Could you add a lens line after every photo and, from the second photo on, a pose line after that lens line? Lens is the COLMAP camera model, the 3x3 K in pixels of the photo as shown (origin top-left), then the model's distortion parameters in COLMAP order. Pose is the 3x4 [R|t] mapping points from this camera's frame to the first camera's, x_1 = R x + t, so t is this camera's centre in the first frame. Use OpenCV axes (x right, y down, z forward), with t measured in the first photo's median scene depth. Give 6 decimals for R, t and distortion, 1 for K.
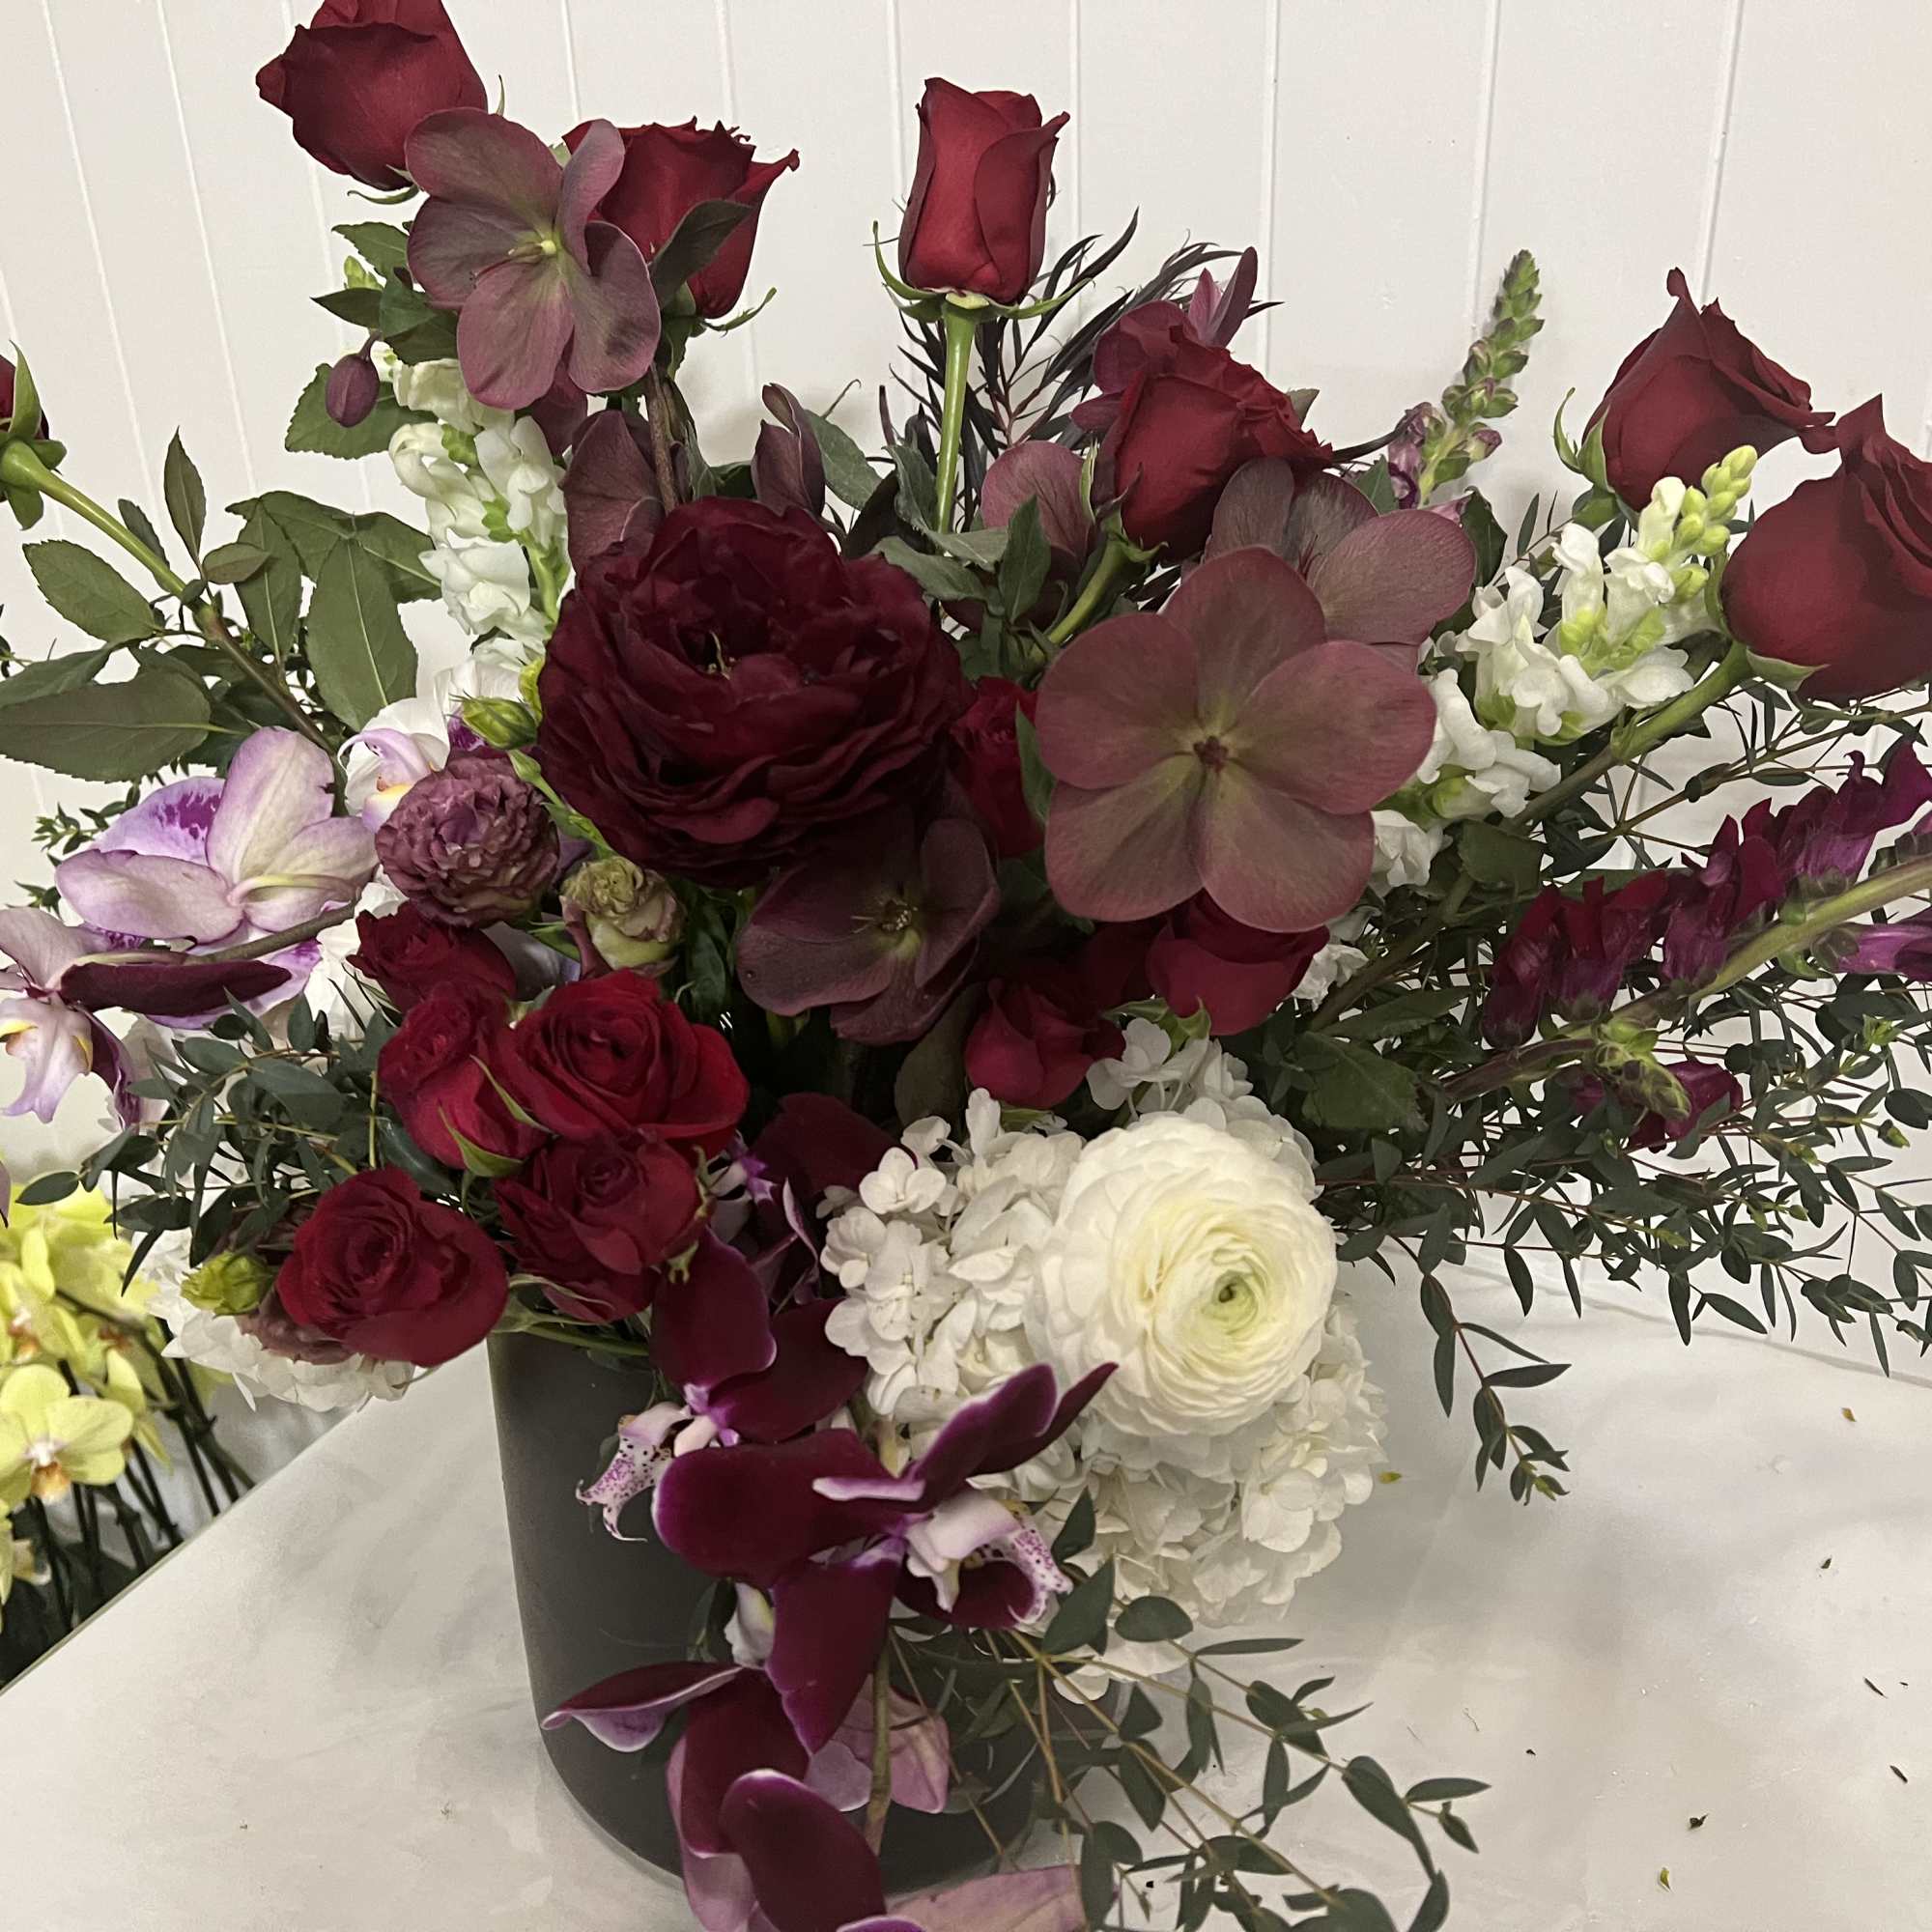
lens RADIAL K [[1966.8, 0, 960.8], [0, 1966.8, 968.1], [0, 0, 1]] dist [0.105018, -0.266887]
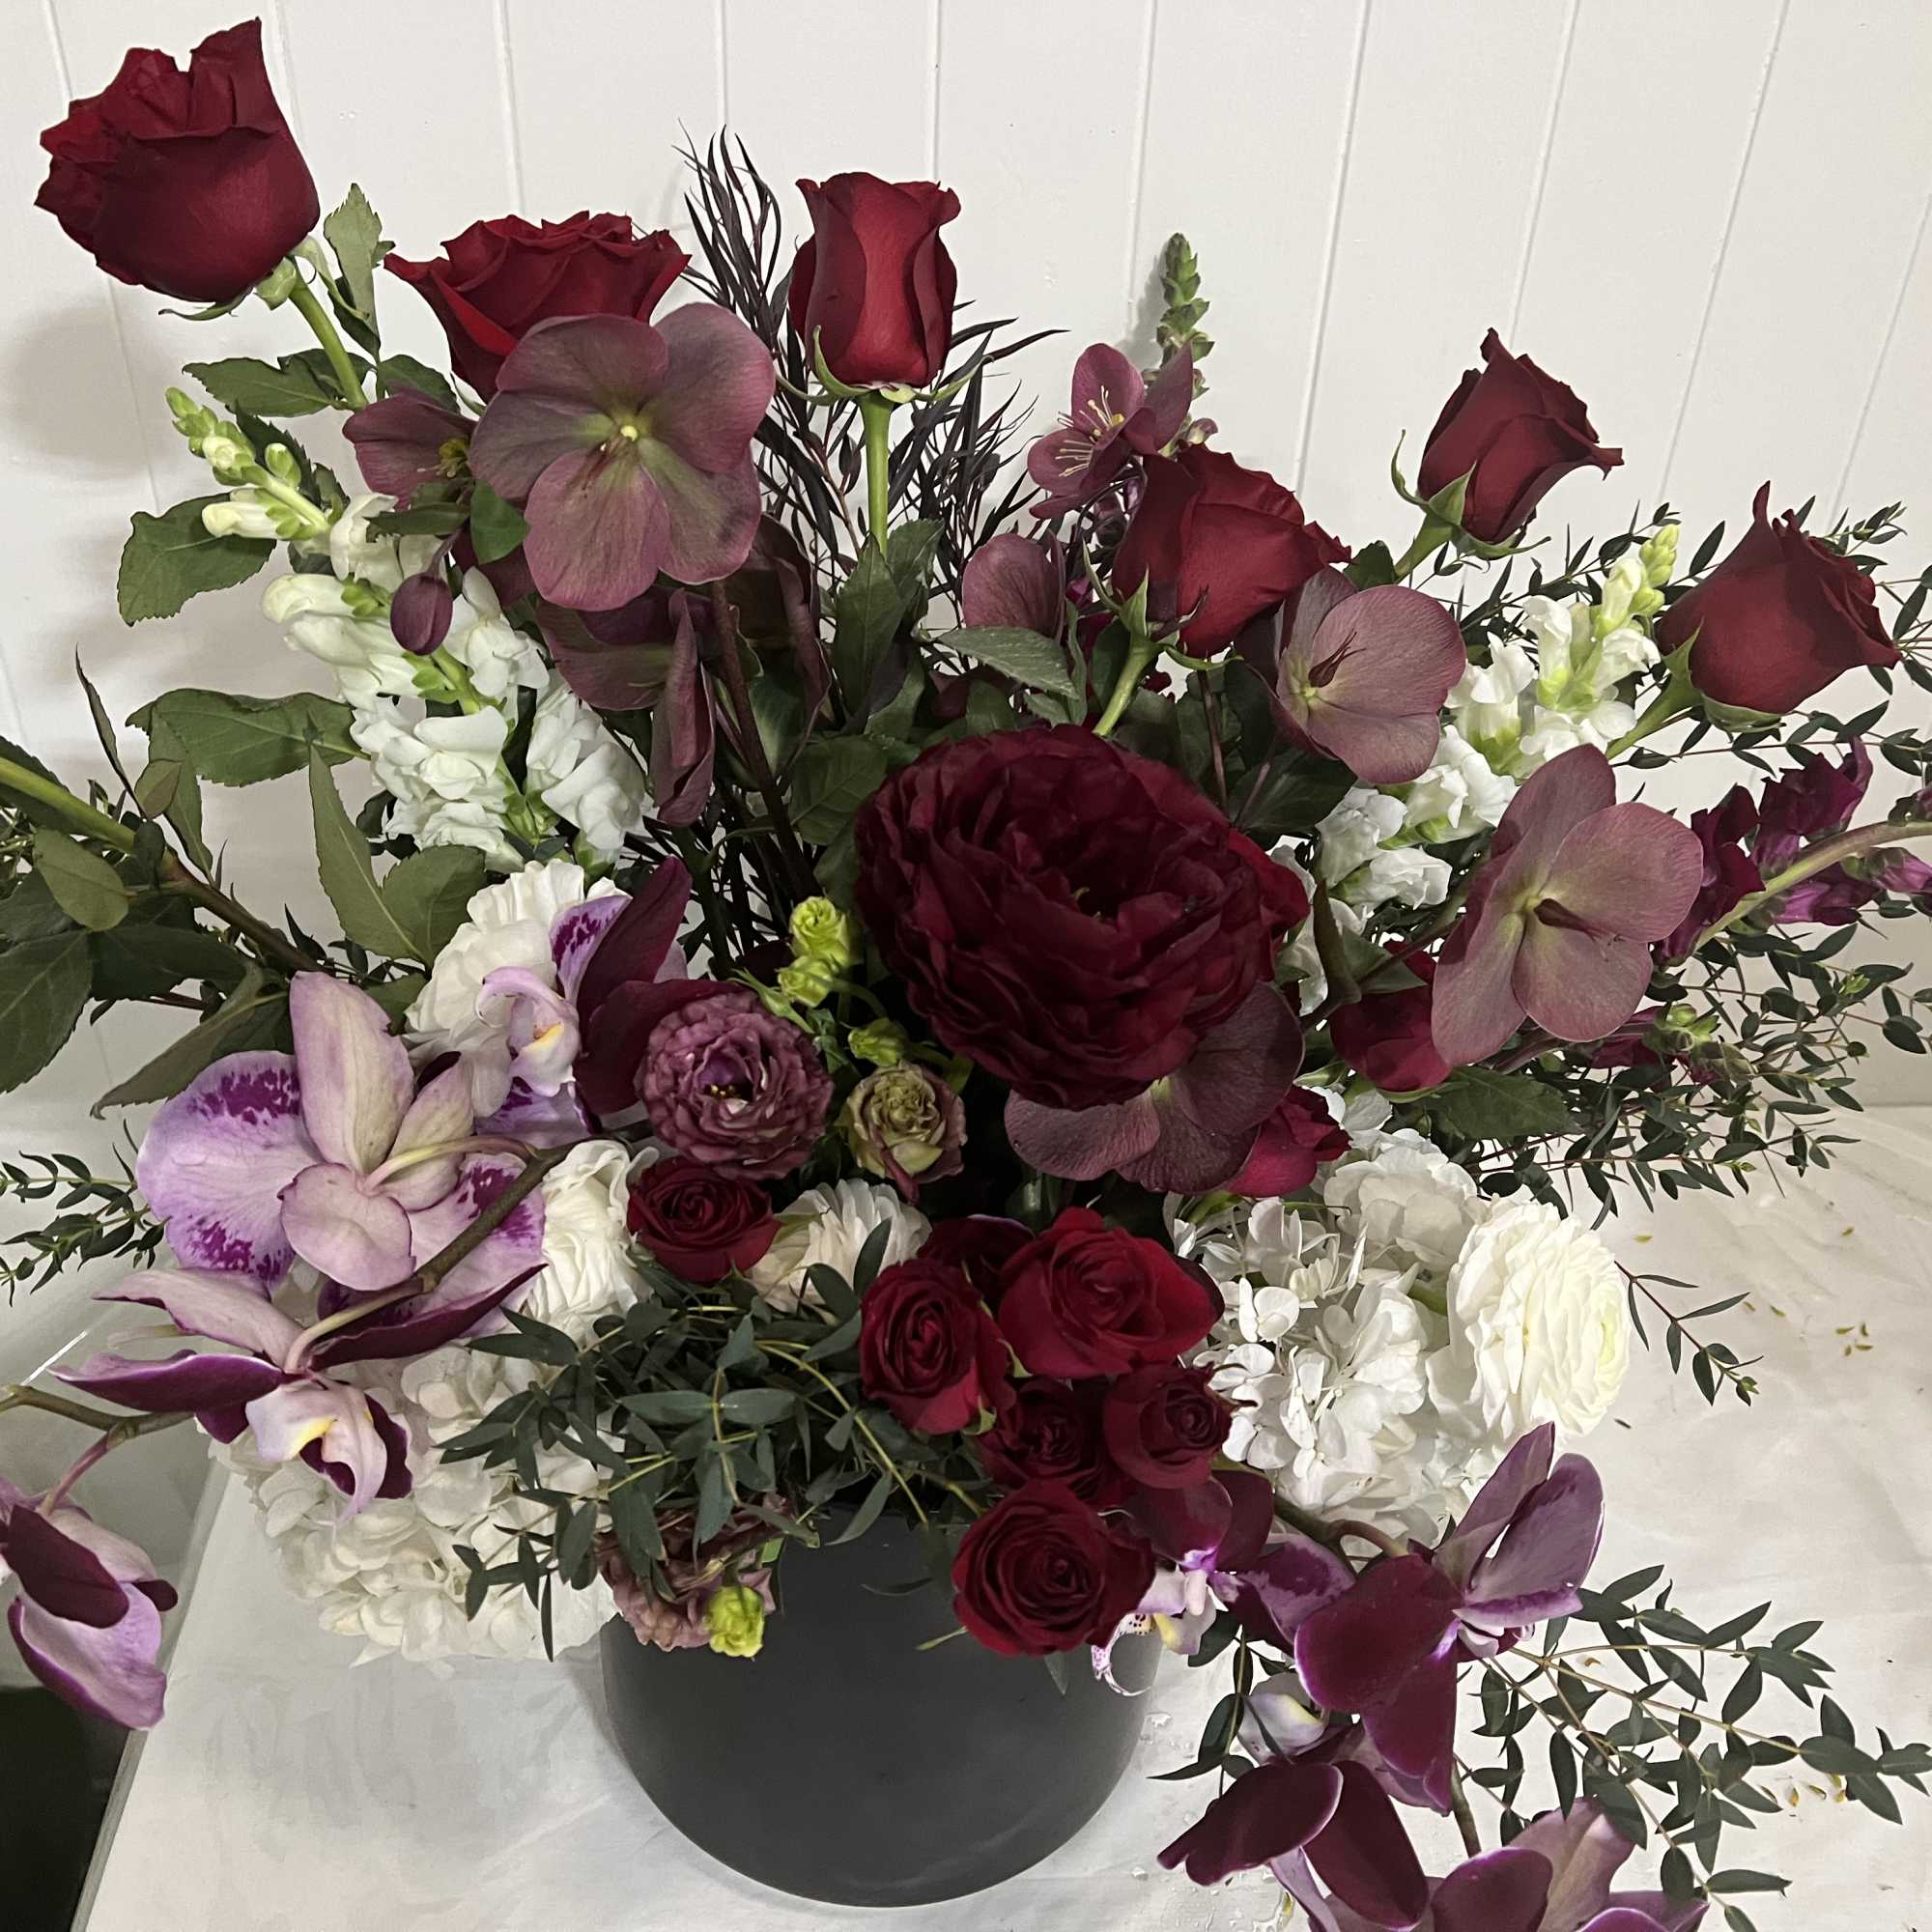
lens RADIAL K [[1966.8, 0, 960.8], [0, 1966.8, 968.1], [0, 0, 1]] dist [0.105018, -0.266887]
pose [[0.859355, -0.234539, 0.454423, -0.564270], [0.159386, 0.967201, 0.197784, -0.288146], [-0.485906, -0.097538, 0.868551, 0.108355]]
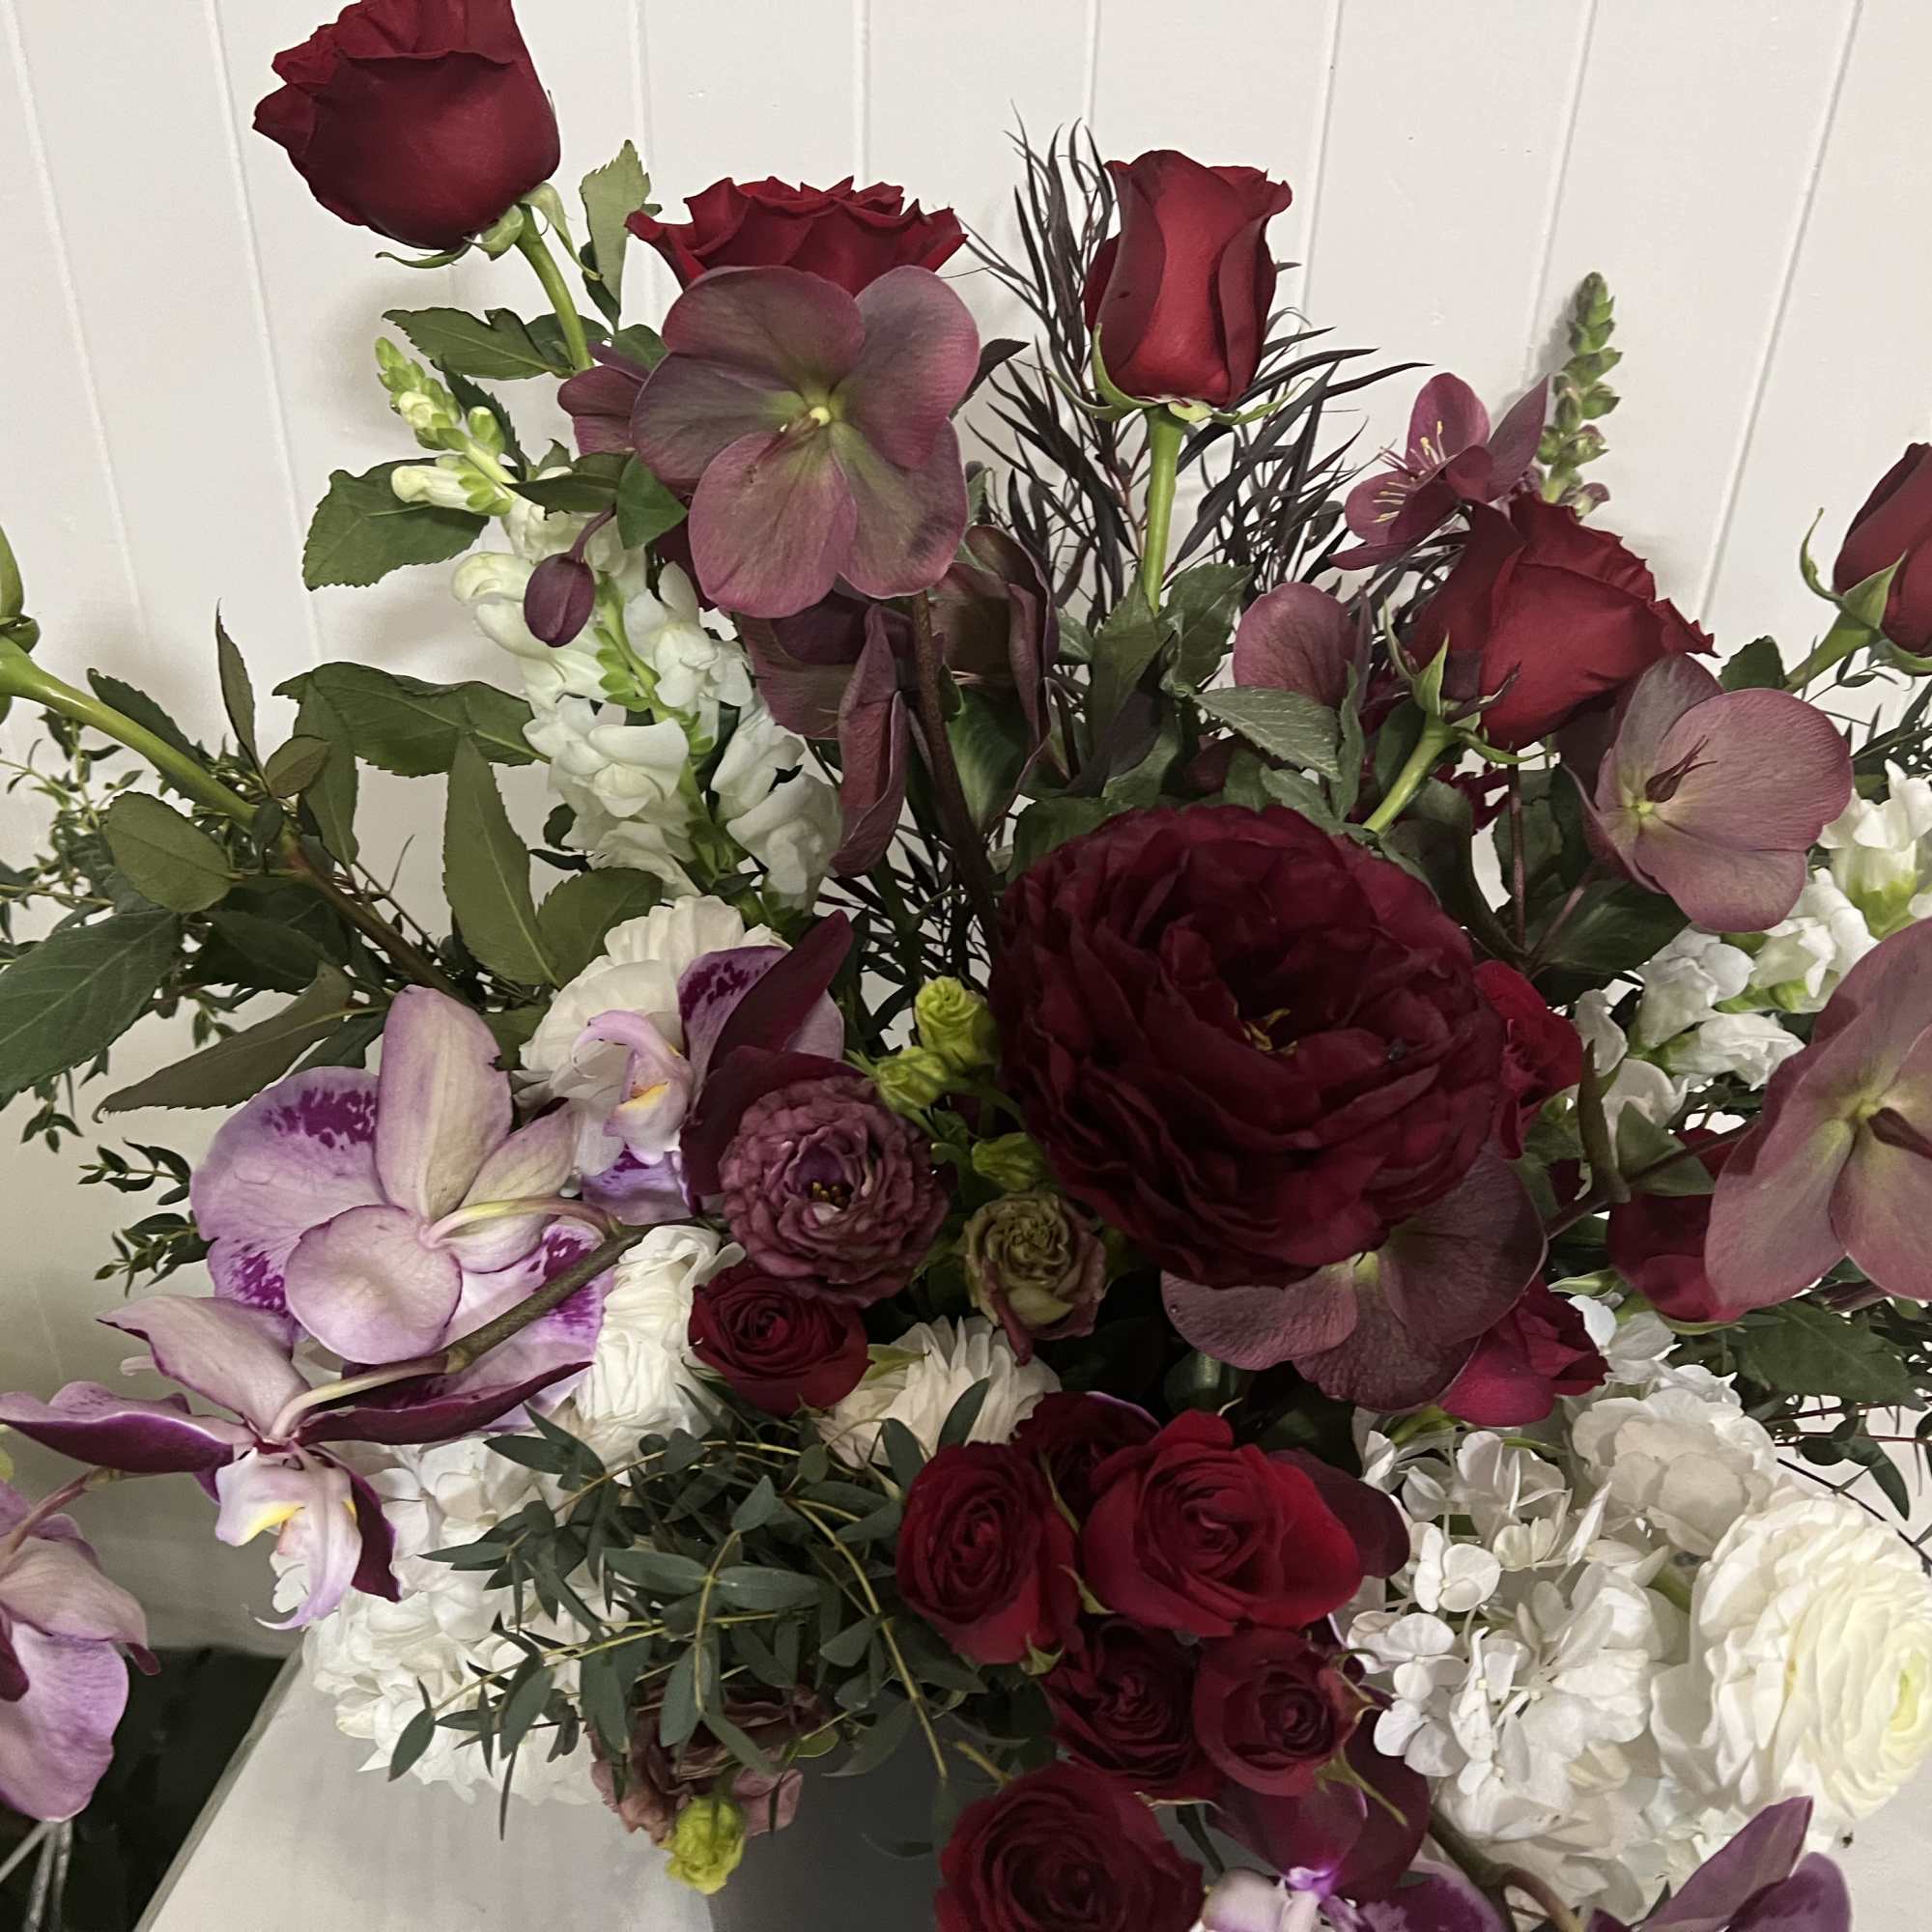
lens RADIAL K [[1969.2, 0, 988.8], [0, 1969.2, 964.4], [0, 0, 1]] dist [0.106429, -0.275482]
pose [[0.955813, -0.097712, 0.277263, -0.392721], [0.060944, 0.988517, 0.138276, -0.258989], [-0.287590, -0.115269, 0.950792, 0.212640]]
